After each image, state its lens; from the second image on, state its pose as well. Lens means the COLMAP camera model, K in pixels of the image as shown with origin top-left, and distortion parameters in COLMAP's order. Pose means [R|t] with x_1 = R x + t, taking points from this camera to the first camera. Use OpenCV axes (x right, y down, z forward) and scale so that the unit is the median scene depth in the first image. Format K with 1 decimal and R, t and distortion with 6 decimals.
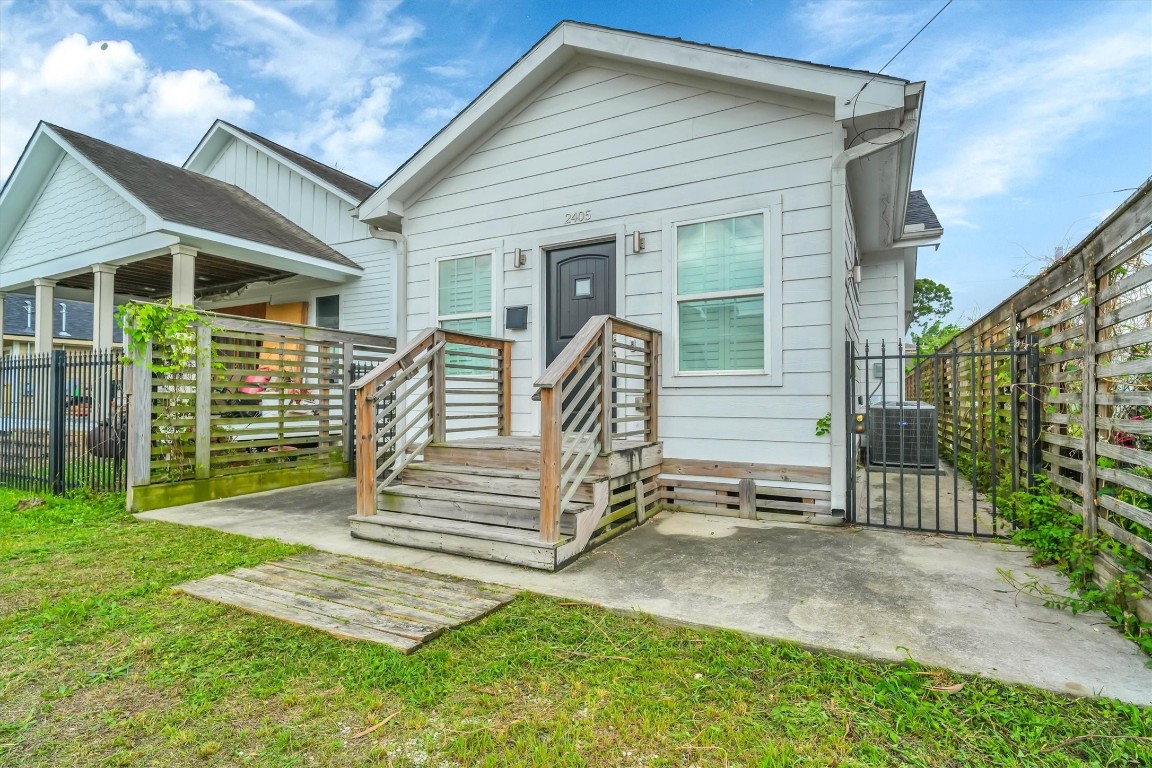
lens RADIAL K [[538.8, 0, 585.8], [0, 538.8, 386.8], [0, 0, 1]] dist [0.000686, -0.000240]
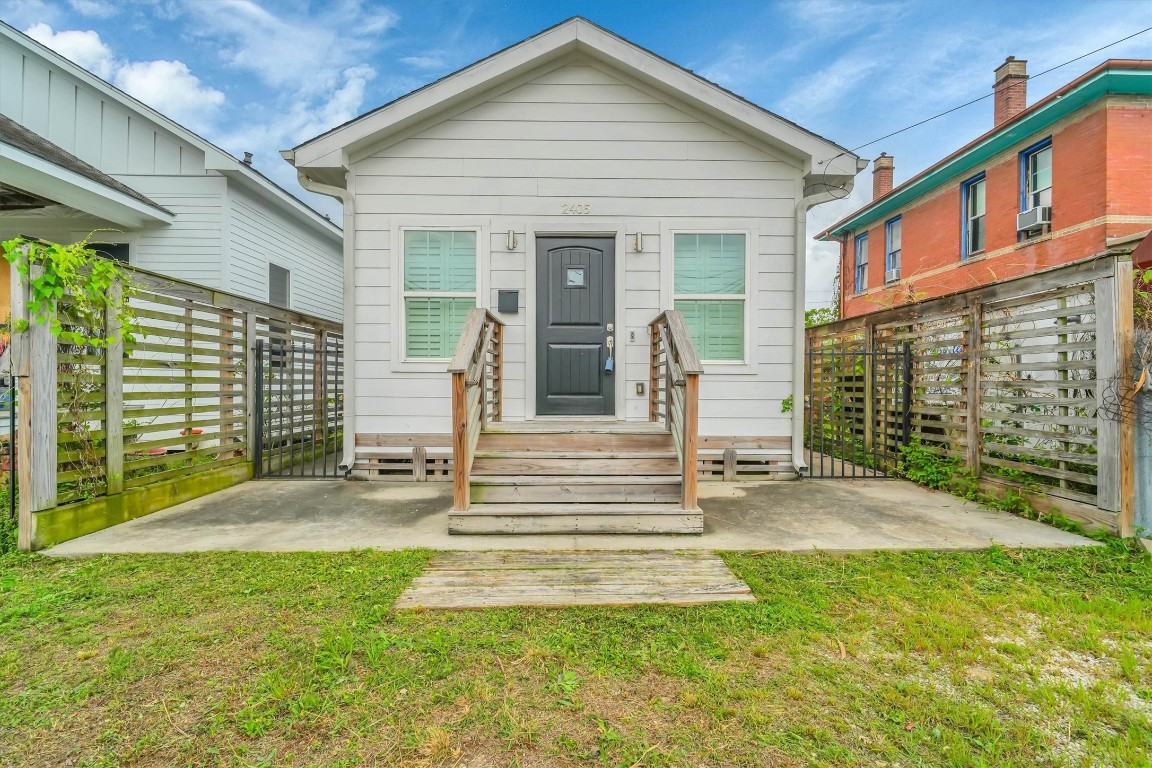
lens RADIAL K [[538.8, 0, 583.7], [0, 538.8, 385.3], [0, 0, 1]] dist [0.000686, -0.000240]
pose [[0.878570, 0.000462, 0.477614, -0.603579], [-0.012713, 0.999668, 0.022419, 0.002010], [-0.477445, -0.025769, 0.878284, 0.084419]]
